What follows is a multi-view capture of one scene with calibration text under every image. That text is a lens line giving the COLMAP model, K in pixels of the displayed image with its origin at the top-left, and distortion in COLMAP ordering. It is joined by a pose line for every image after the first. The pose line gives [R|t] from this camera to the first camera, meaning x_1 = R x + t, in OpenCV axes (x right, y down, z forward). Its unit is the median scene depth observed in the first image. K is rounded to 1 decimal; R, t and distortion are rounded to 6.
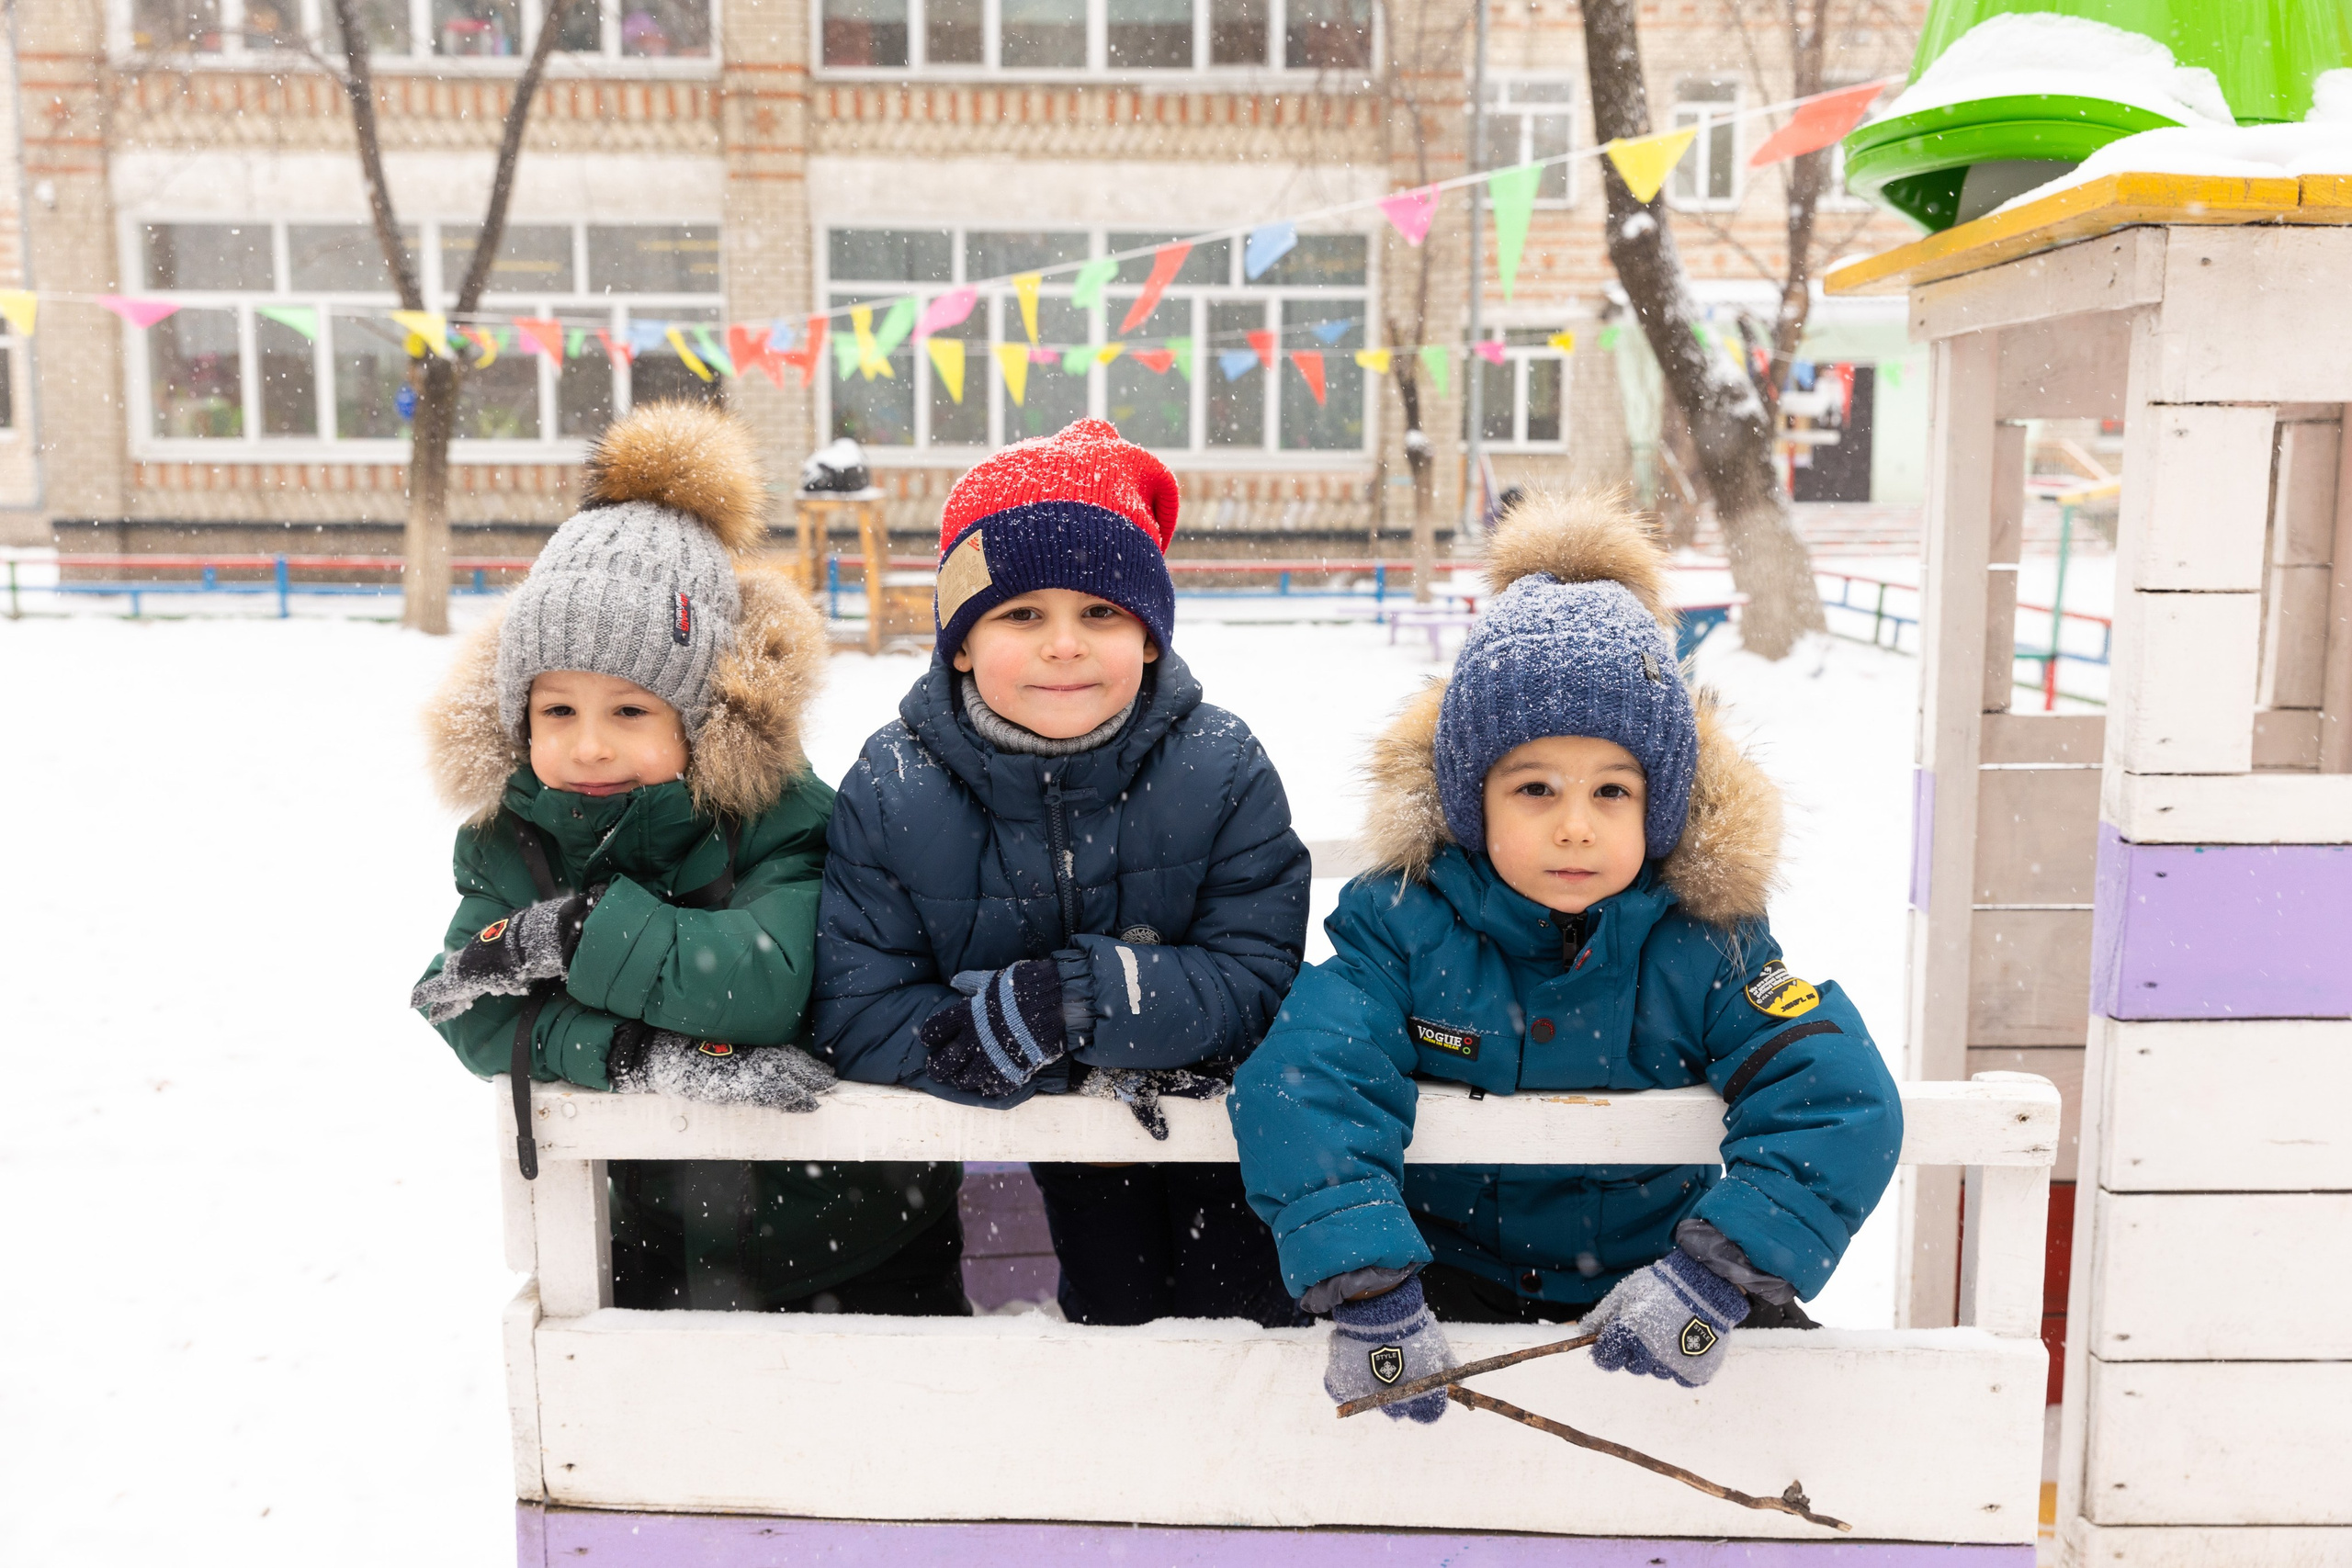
lens RADIAL K [[2265.1, 0, 1176.5], [0, 2265.1, 792.9], [0, 0, 1]] dist [0.009566, 0.018311]
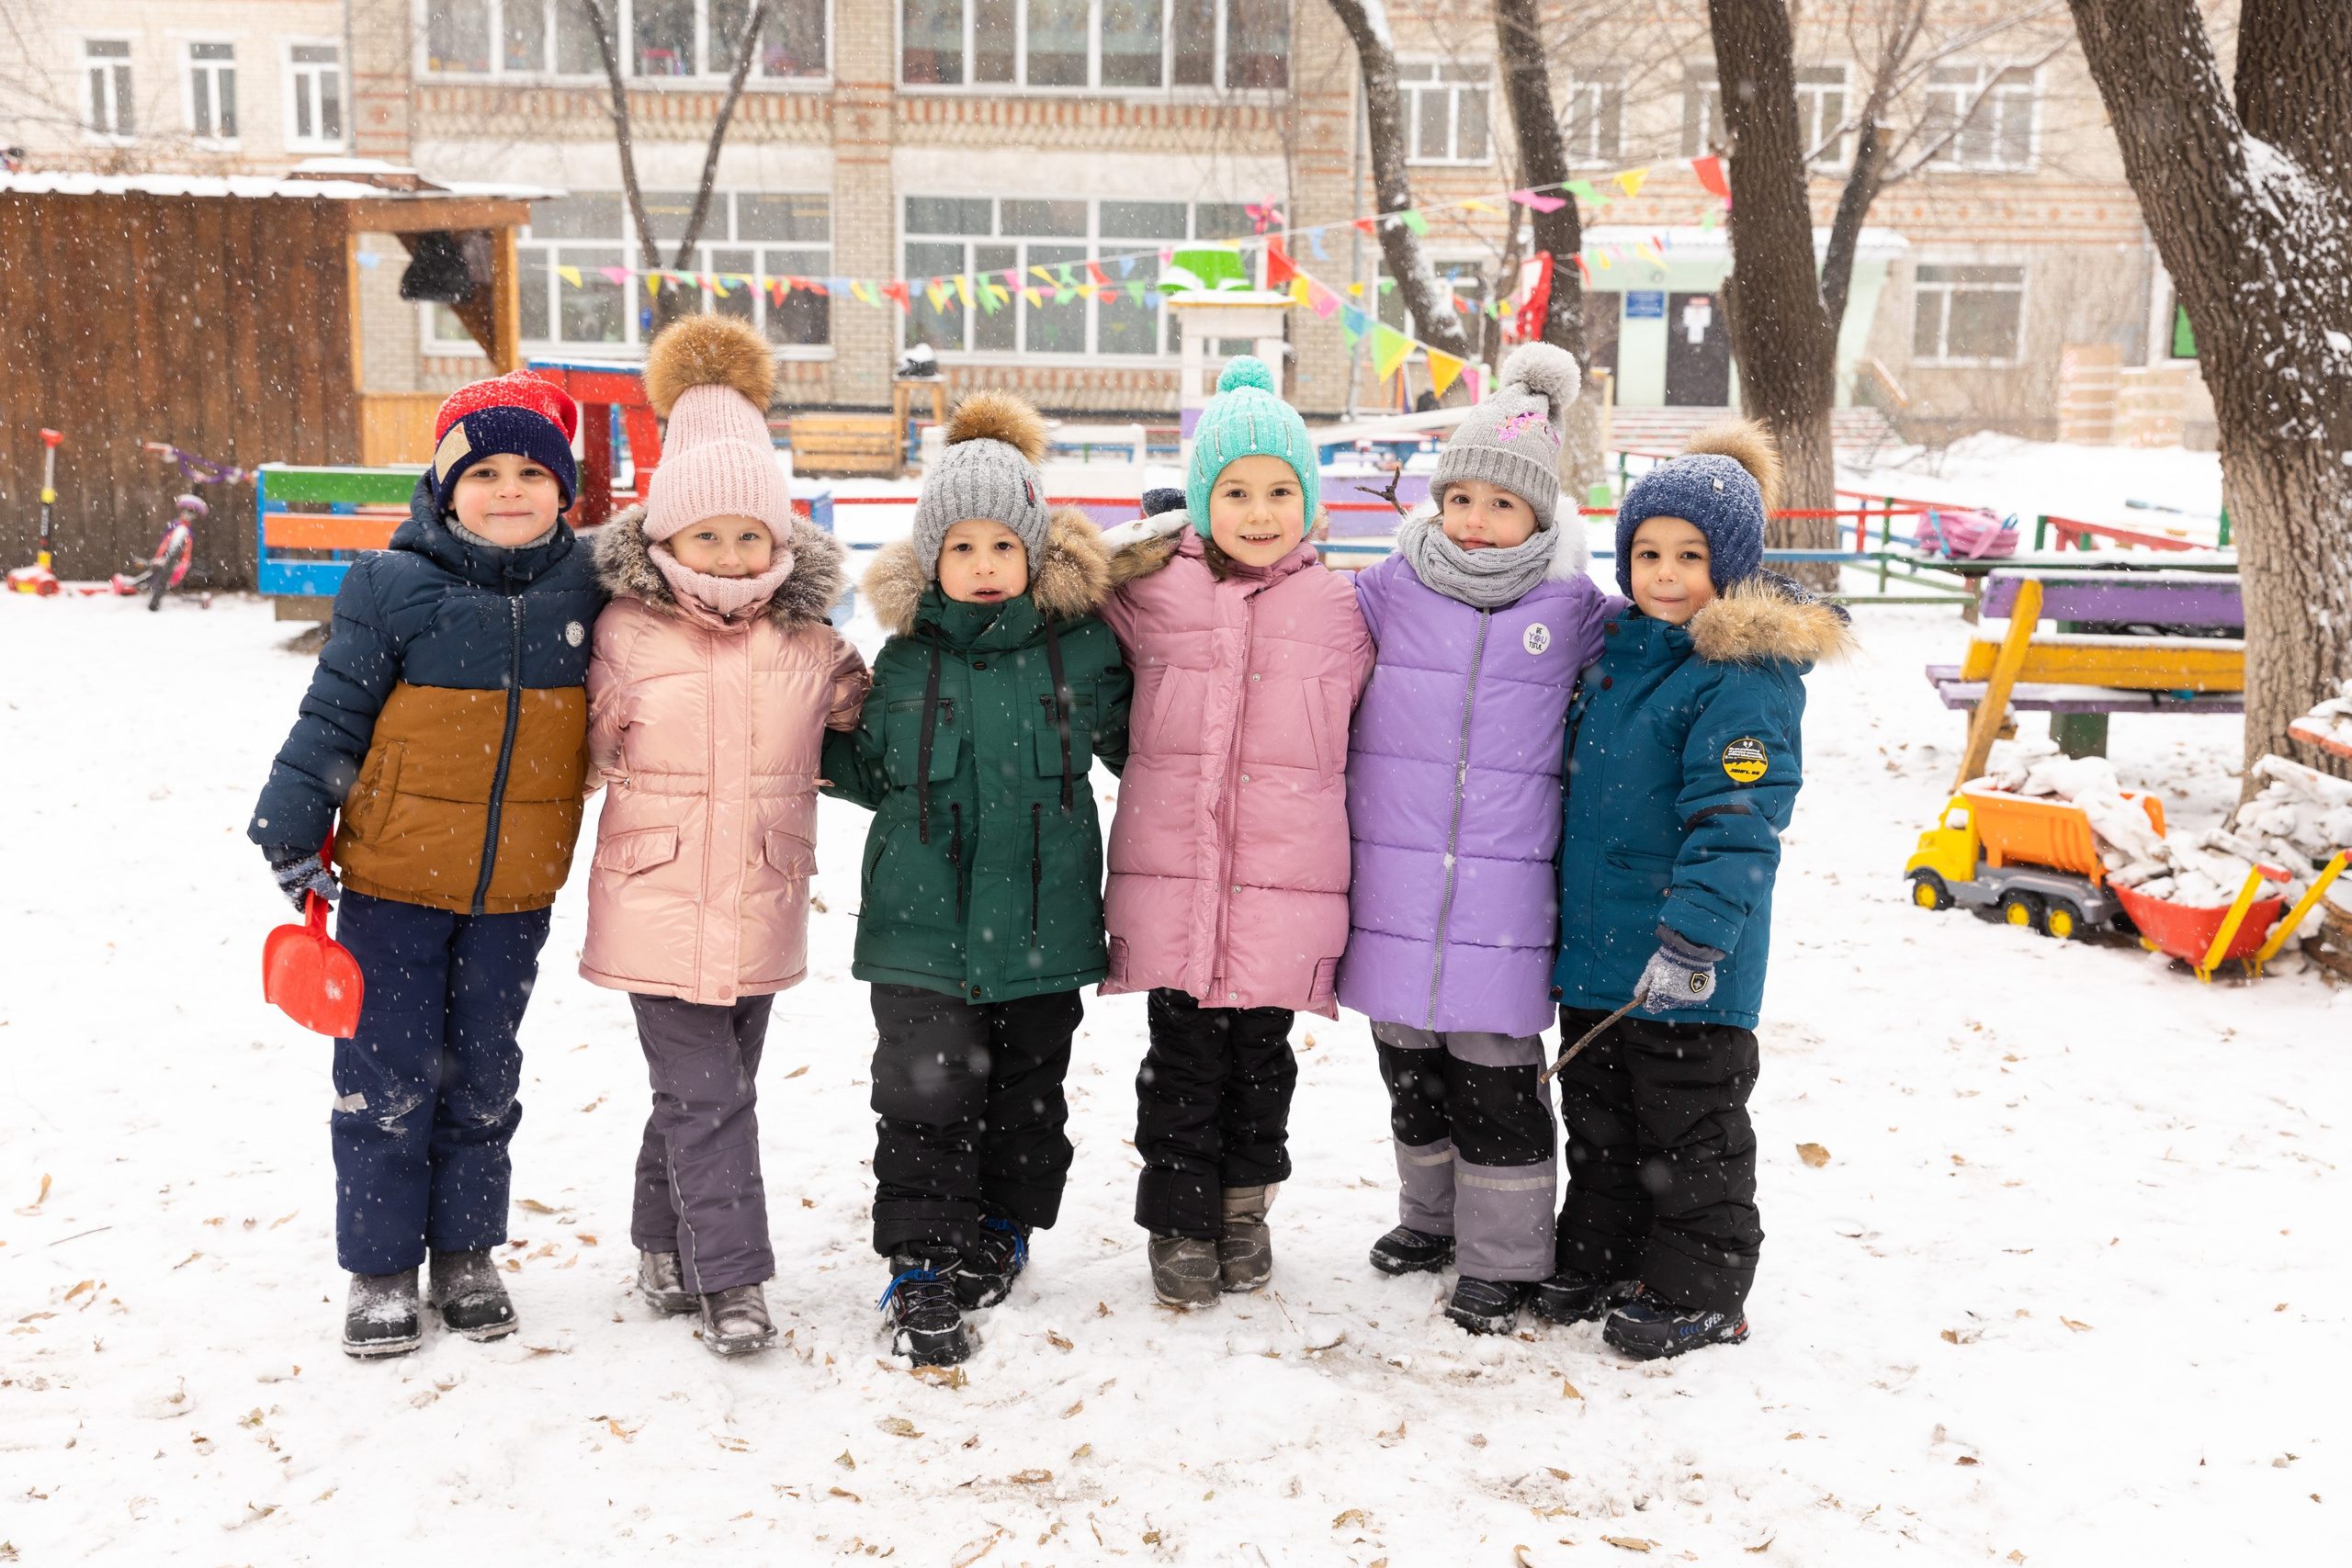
lens RADIAL K [[2461.0, 0, 1175.2], [0, 2461.0, 786.5], [0, 0, 1]] dist [0.002174, 0.020187]
pose [[0.999658, 0.014812, -0.021544, 0.056015], [-0.014383, 0.999698, 0.019914, 0.090220], [0.021832, -0.019598, 0.999570, -0.559852]]
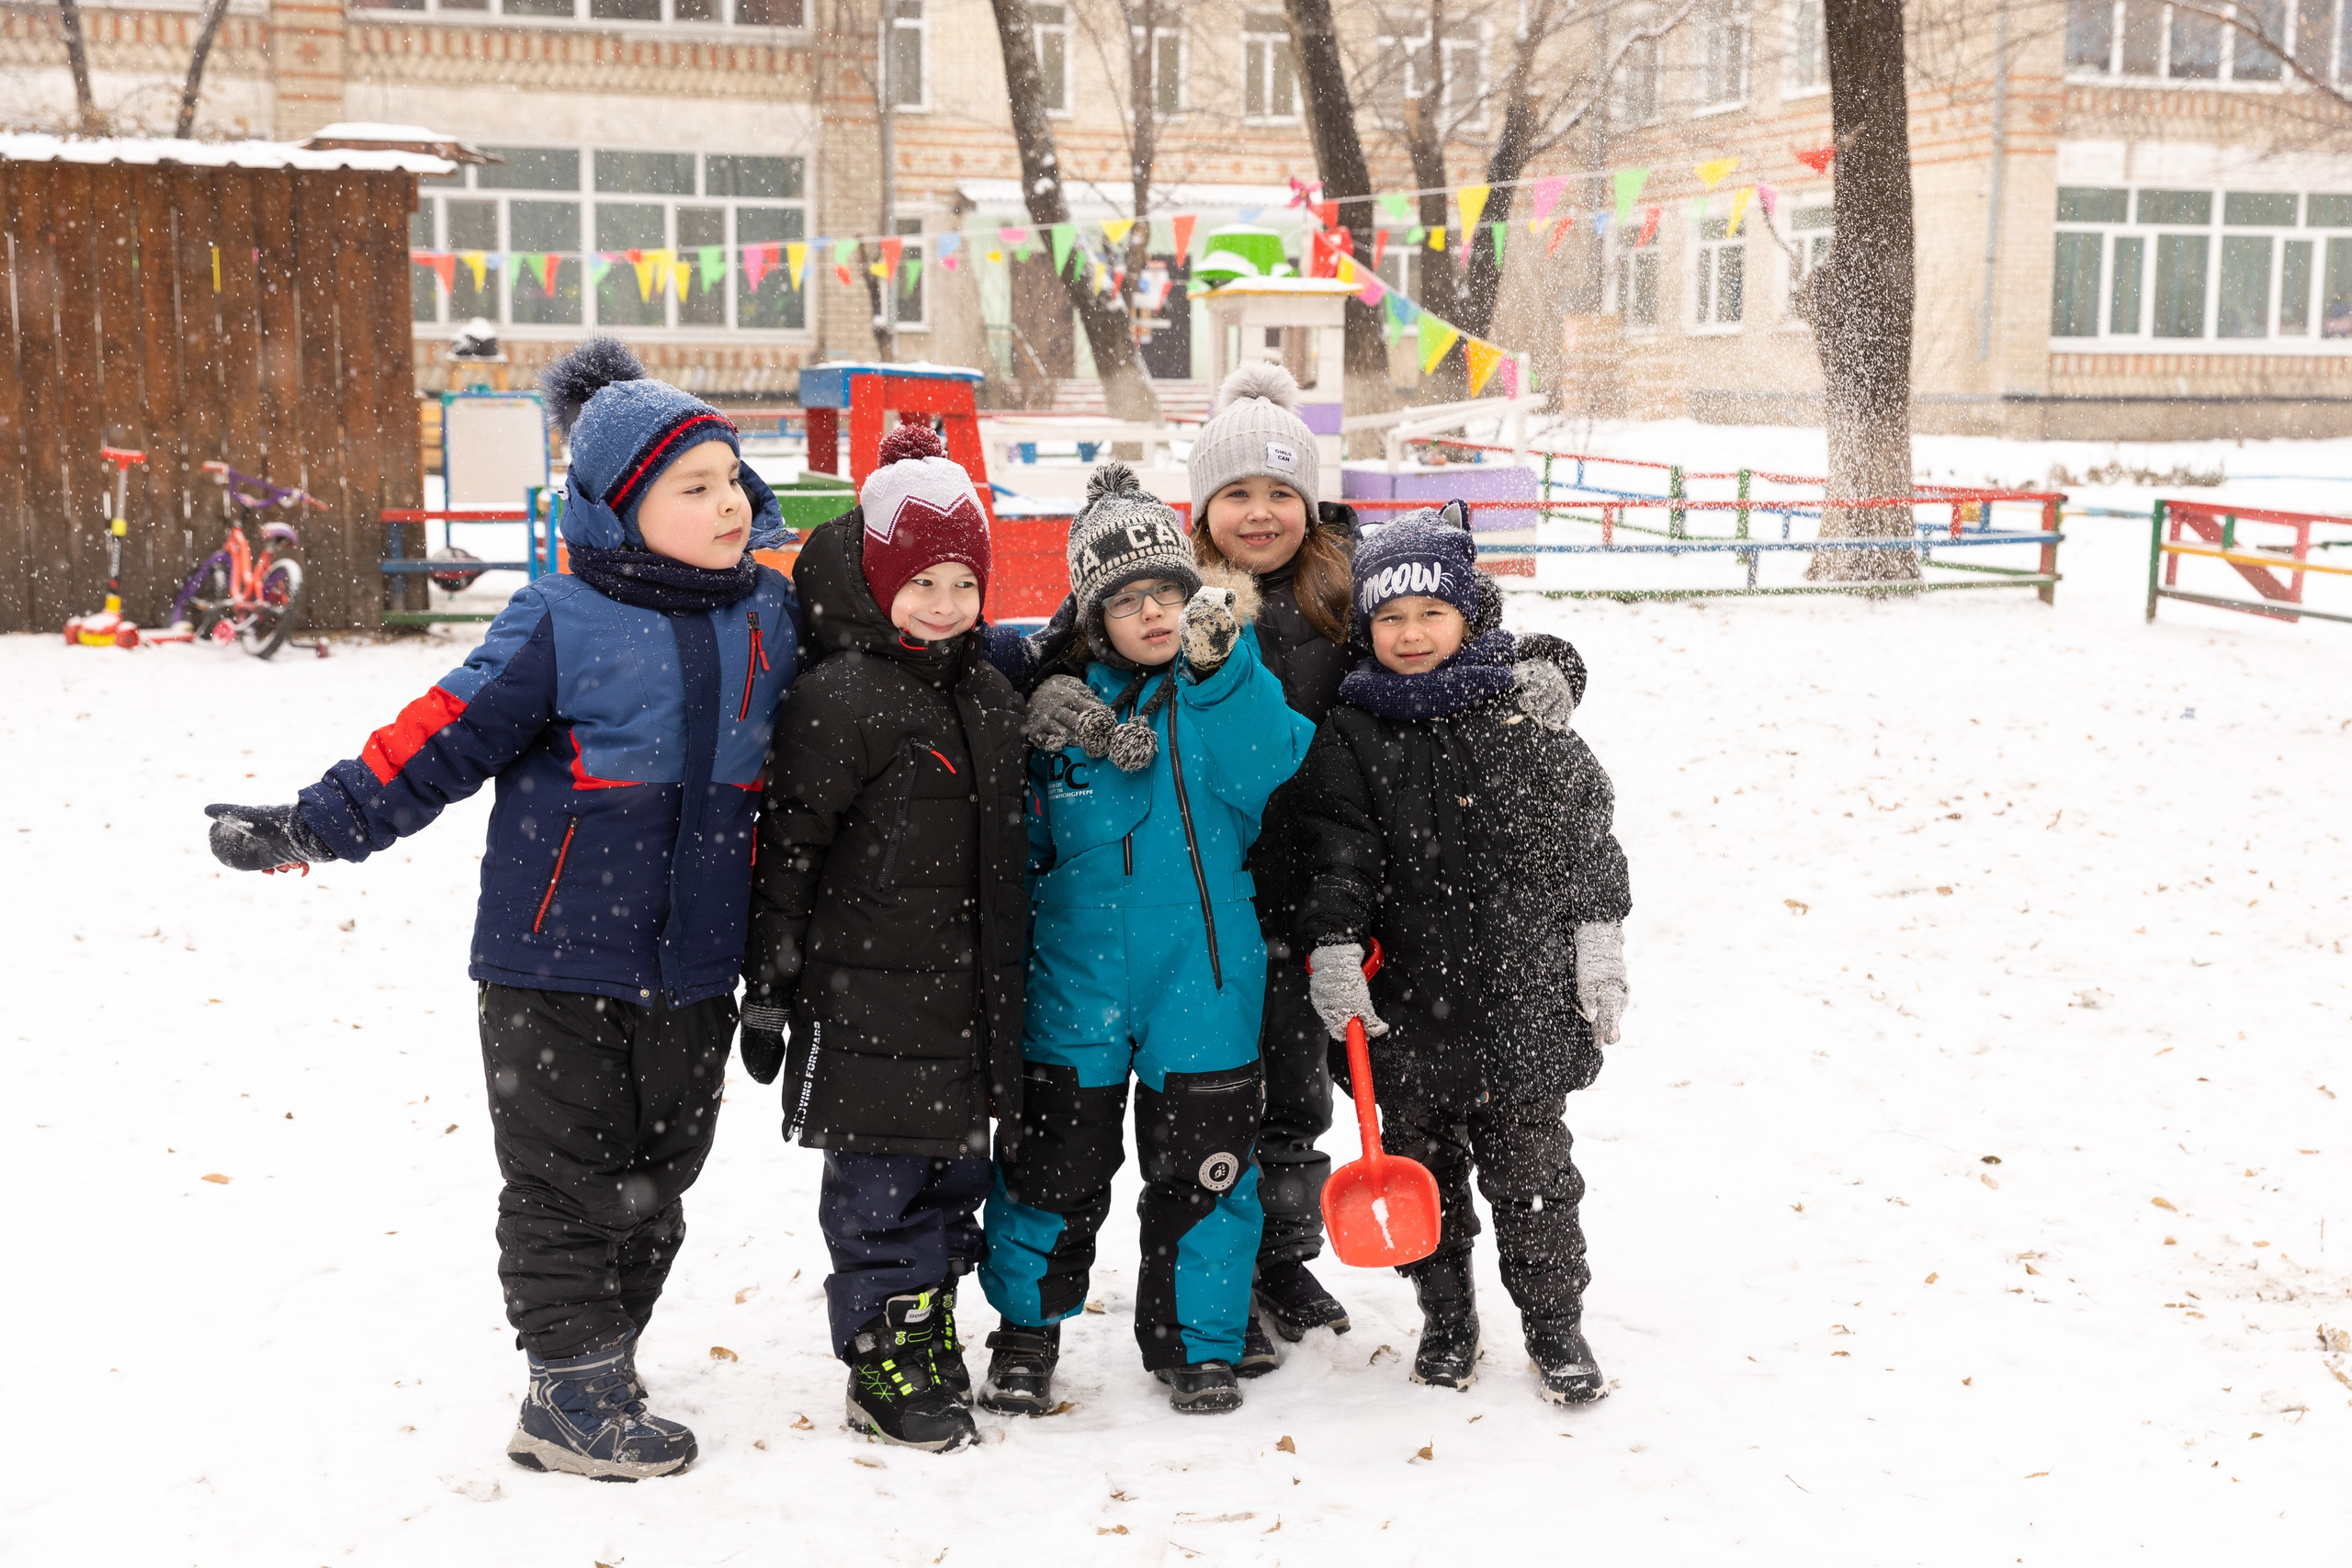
lens RADIAL K [[2818.7, 0, 1179.5], [0, 2818.7, 776.7], [0, 0, 1]] dist [0.005165, 0.013728]
pose [[0.957782, -0.036866, 0.285121, -0.177787], [0.034567, 0.999317, 0.013093, 0.085853], [-0.285408, -0.002685, 0.958402, -0.571606]]
